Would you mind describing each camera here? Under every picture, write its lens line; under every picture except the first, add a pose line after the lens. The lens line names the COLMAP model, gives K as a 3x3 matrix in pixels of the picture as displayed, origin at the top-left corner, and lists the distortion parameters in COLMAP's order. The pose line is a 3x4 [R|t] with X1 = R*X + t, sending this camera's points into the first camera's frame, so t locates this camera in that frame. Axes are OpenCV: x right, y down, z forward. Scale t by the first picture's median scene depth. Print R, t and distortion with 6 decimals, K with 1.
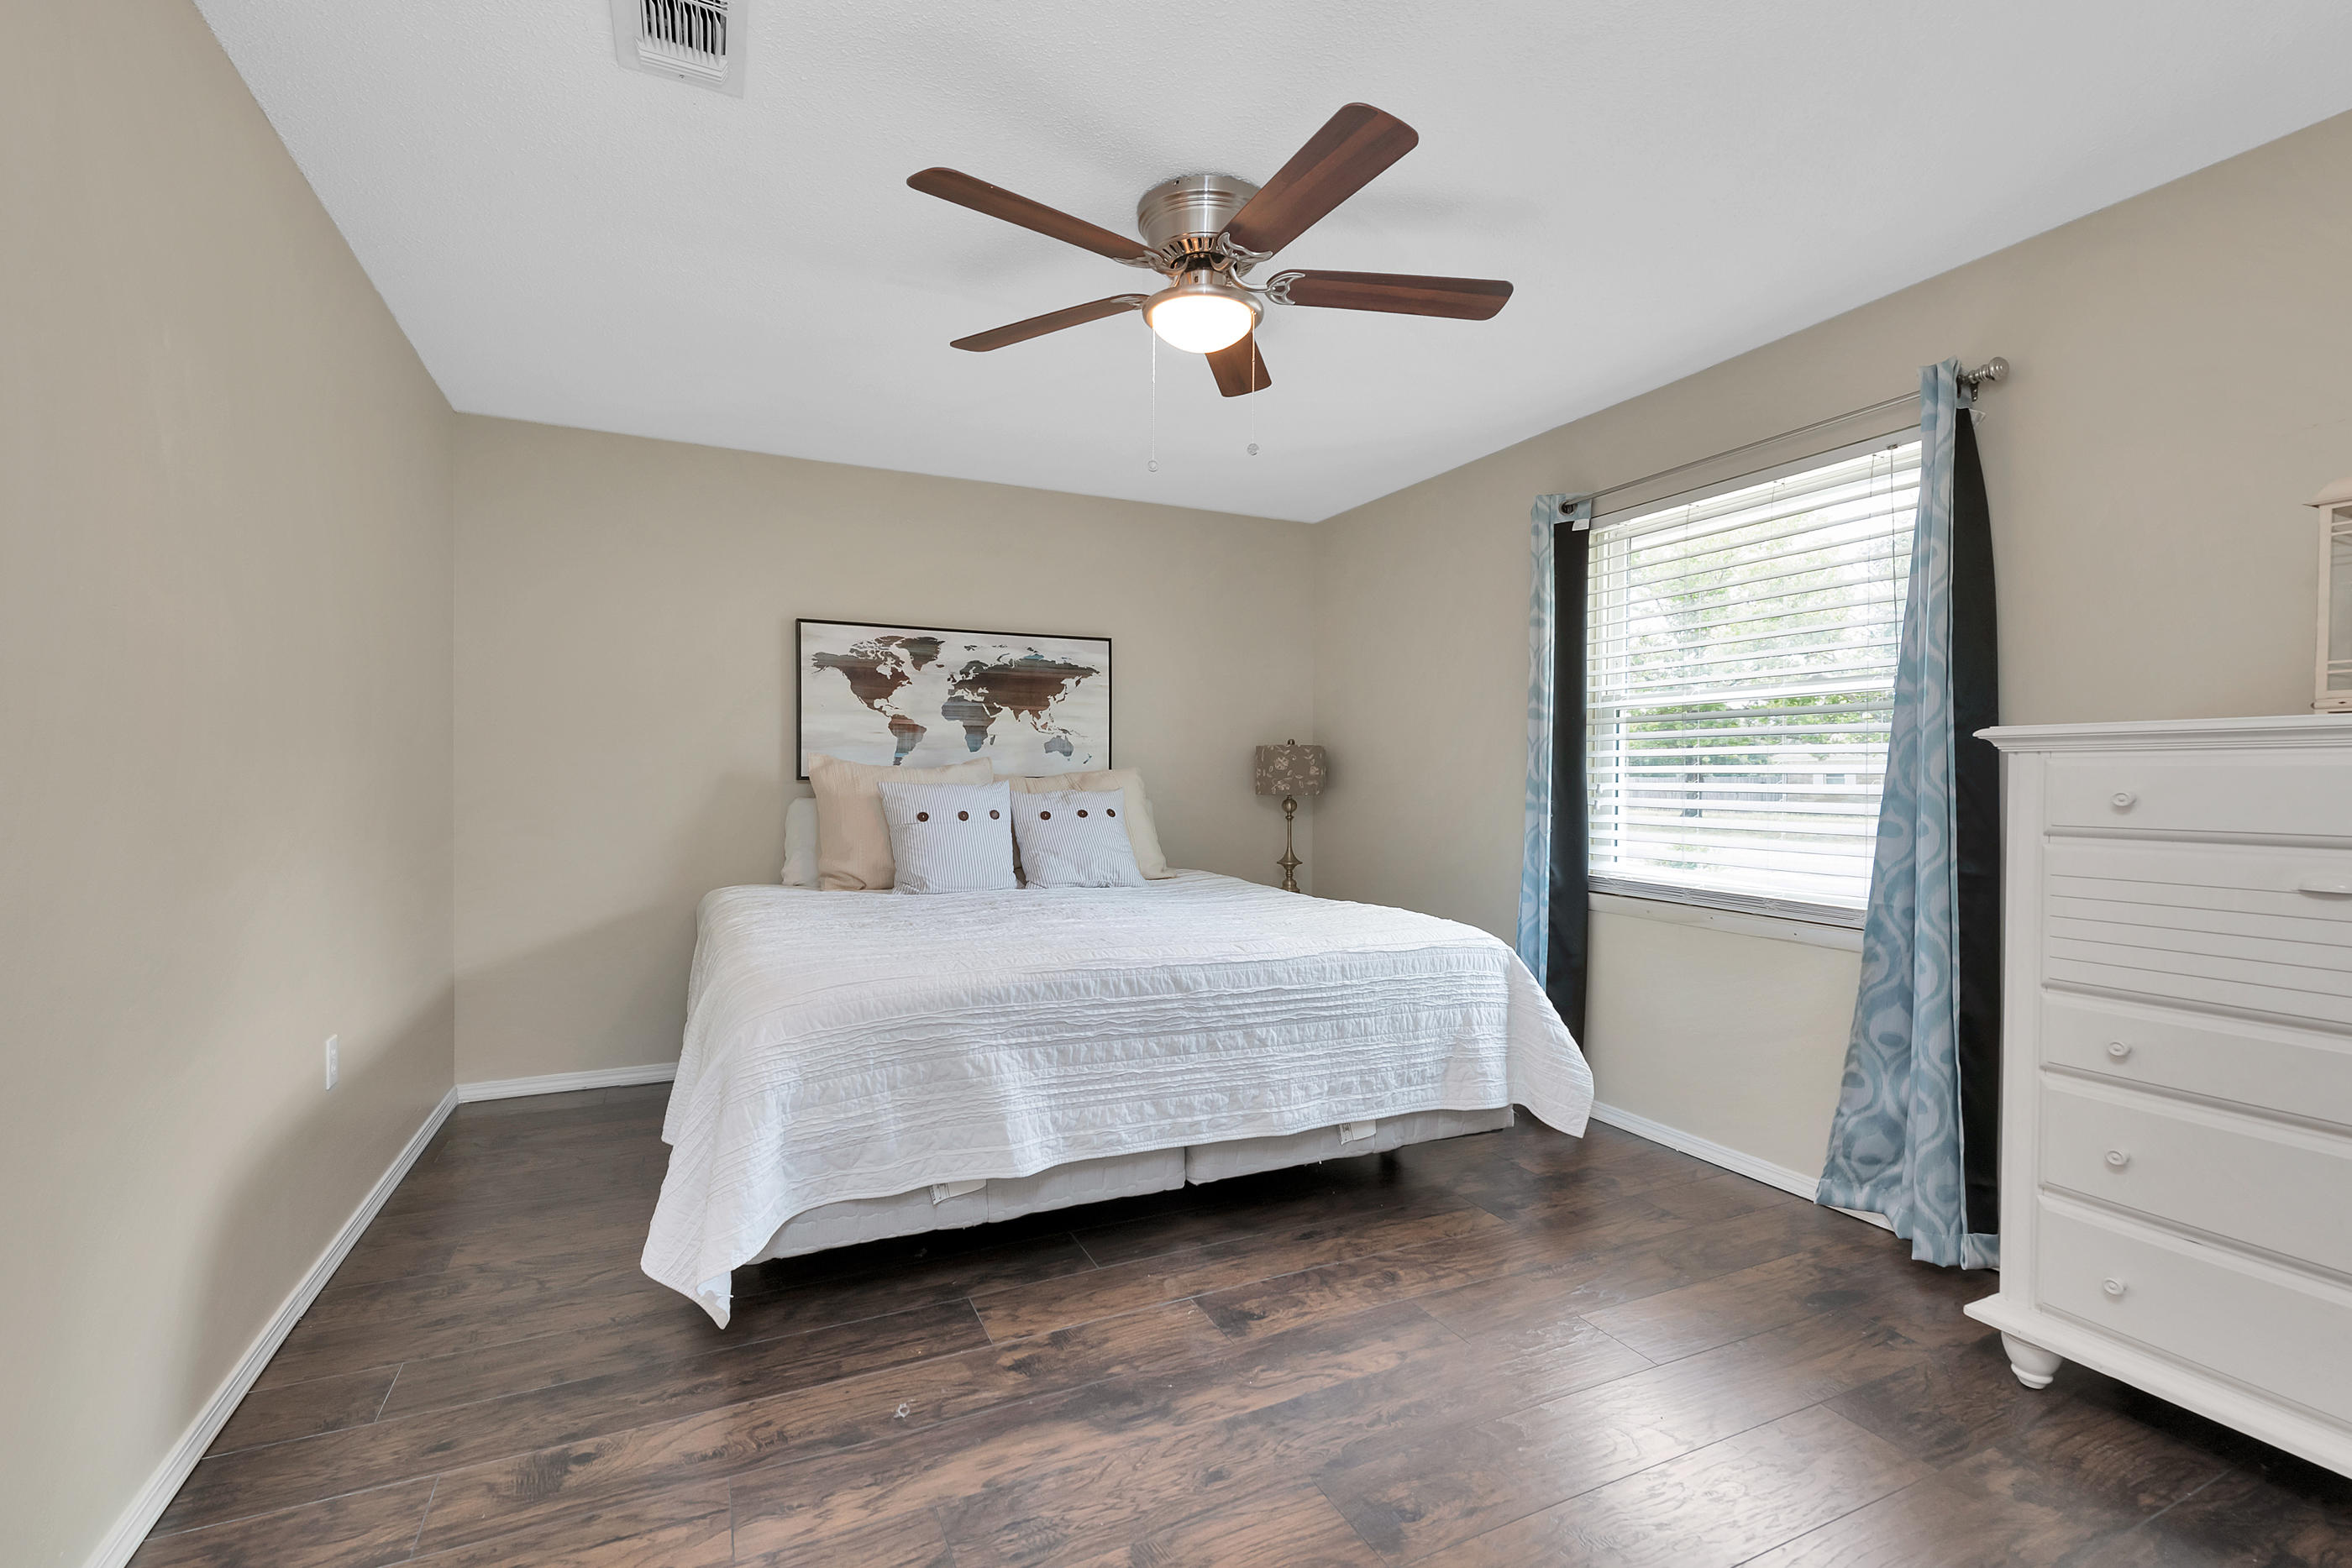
lens RADIAL K [[960.6, 0, 1160.2], [0, 960.6, 796.1], [0, 0, 1]] dist [-0.006239, -0.002698]
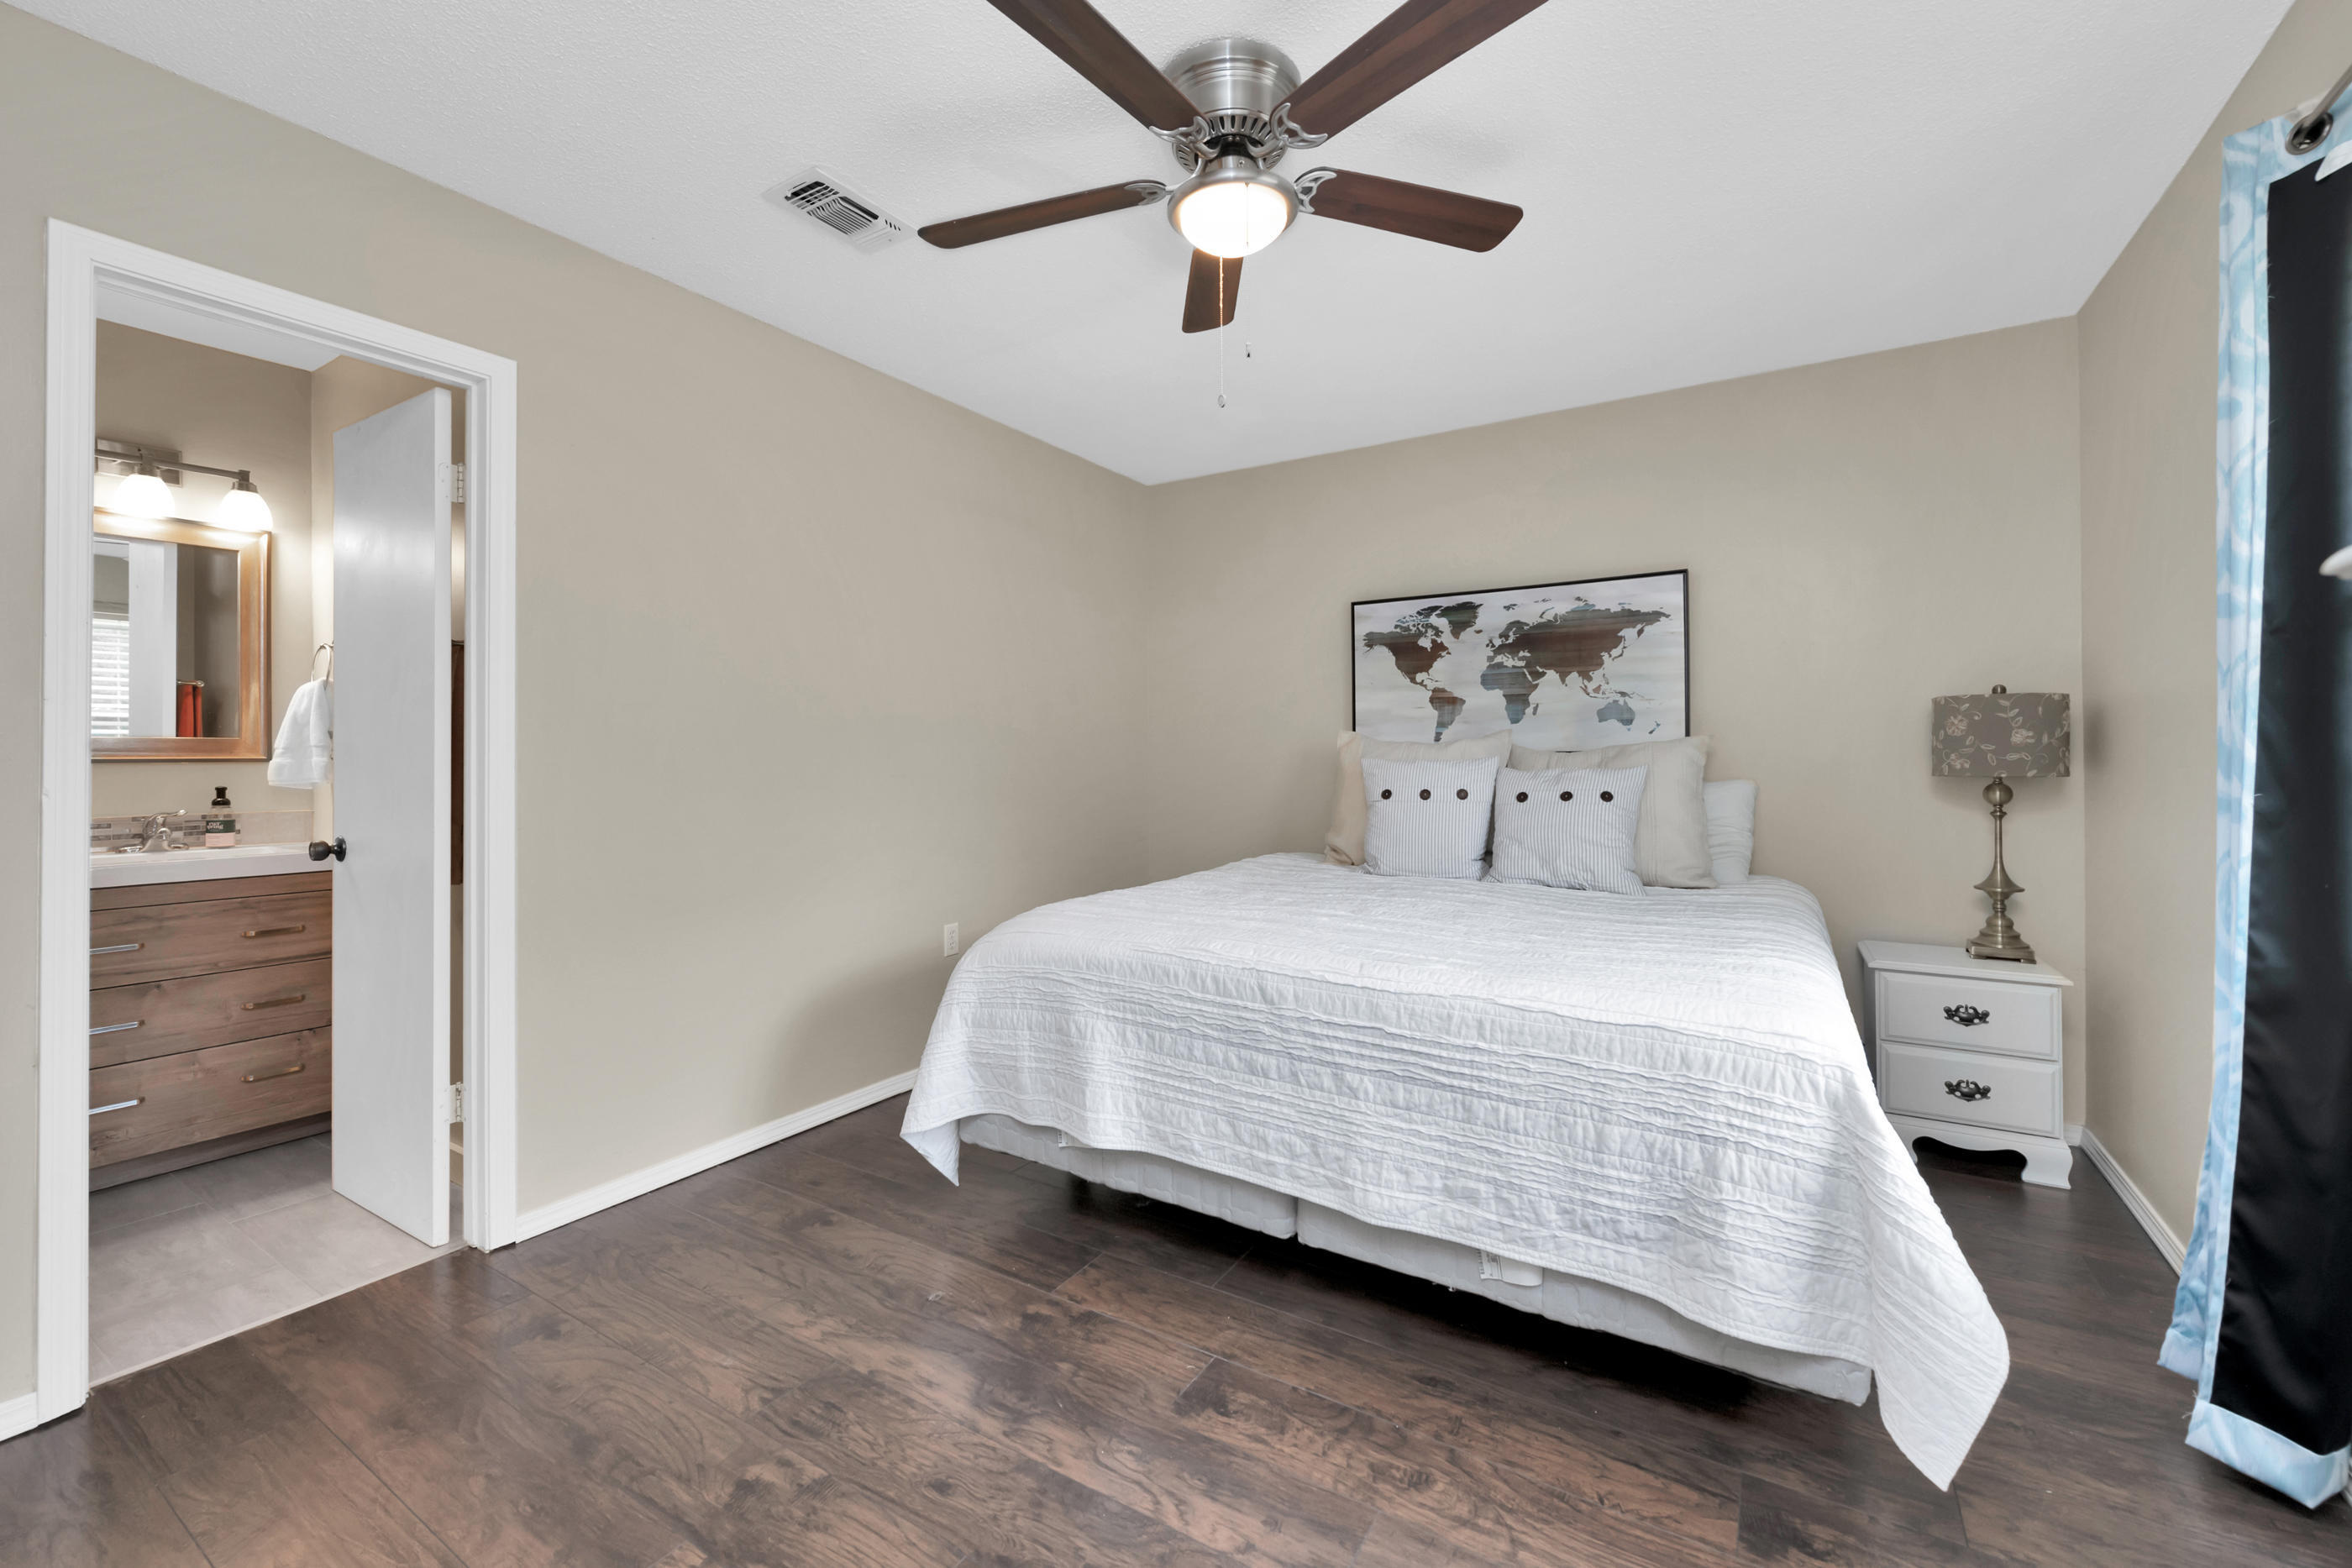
lens RADIAL K [[960.6, 0, 1171.0], [0, 960.6, 764.8], [0, 0, 1]] dist [-0.006239, -0.002698]
pose [[0.565927, 0.001155, -0.824455, 0.611877], [-0.008846, 0.999950, -0.004671, -0.002263], [0.824408, 0.009937, 0.565909, 0.406383]]
